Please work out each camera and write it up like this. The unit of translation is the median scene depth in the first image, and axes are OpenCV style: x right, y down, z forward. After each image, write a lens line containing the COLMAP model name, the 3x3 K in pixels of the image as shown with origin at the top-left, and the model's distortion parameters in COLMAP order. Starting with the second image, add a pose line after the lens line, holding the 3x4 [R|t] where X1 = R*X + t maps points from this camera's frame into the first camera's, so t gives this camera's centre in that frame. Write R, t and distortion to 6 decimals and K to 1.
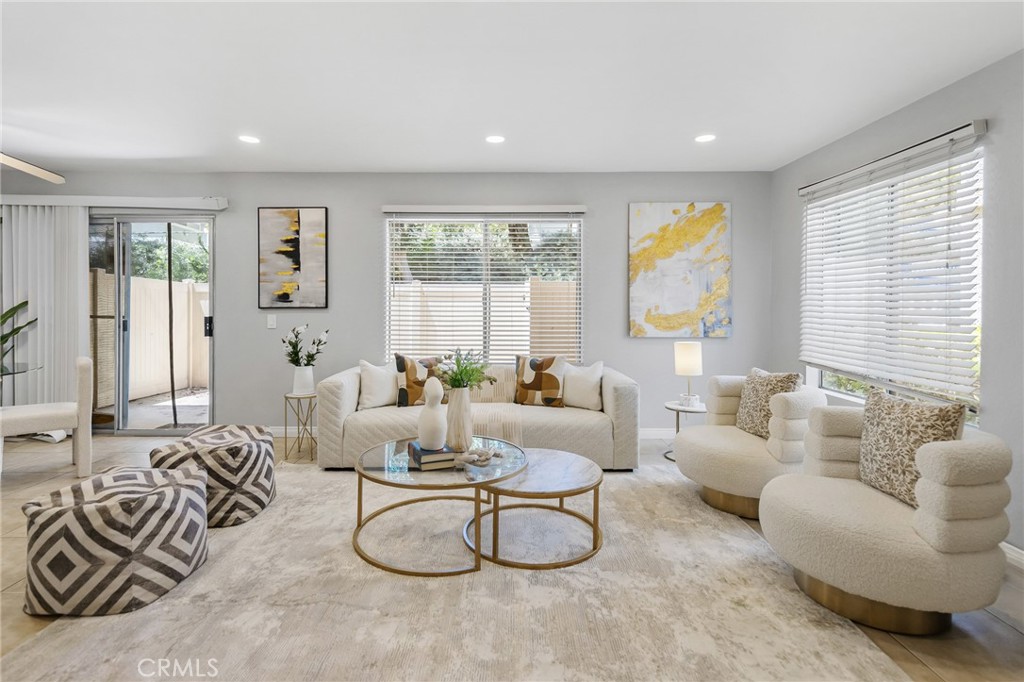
lens RADIAL K [[498.8, 0, 507.7], [0, 498.8, 307.4], [0, 0, 1]] dist [0.001954, -0.000166]
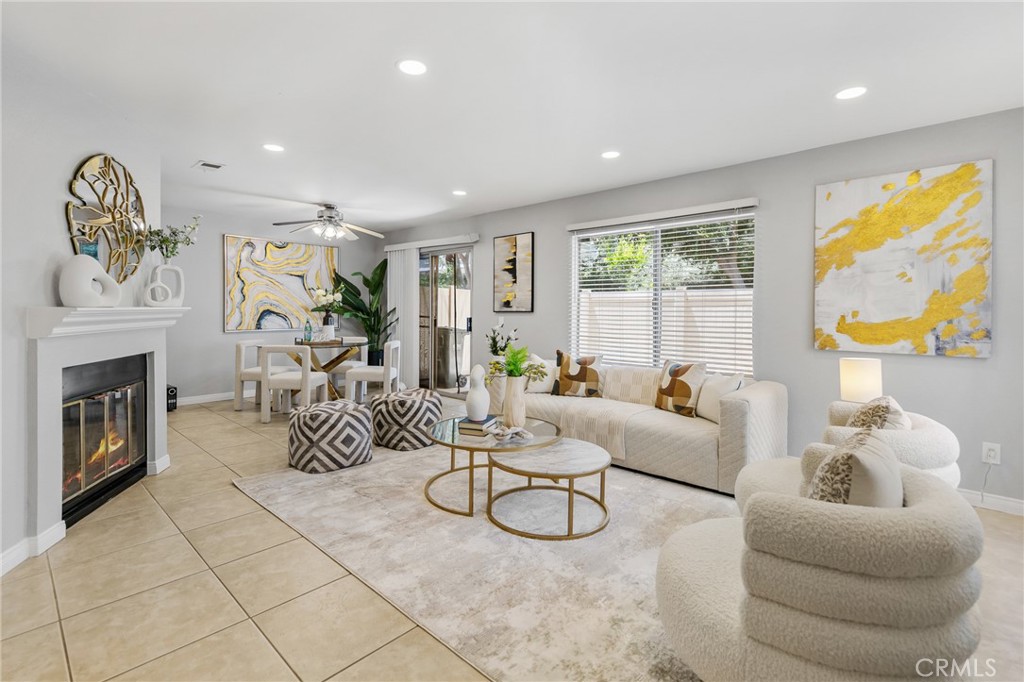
lens RADIAL K [[475.2, 0, 511.3], [0, 475.2, 310.6], [0, 0, 1]] dist [0.004846, 0.000091]
pose [[0.733099, 0.003181, -0.680115, 0.415320], [-0.007720, 0.999964, -0.003645, 0.002428], [0.680078, 0.007923, 0.733097, 0.086720]]
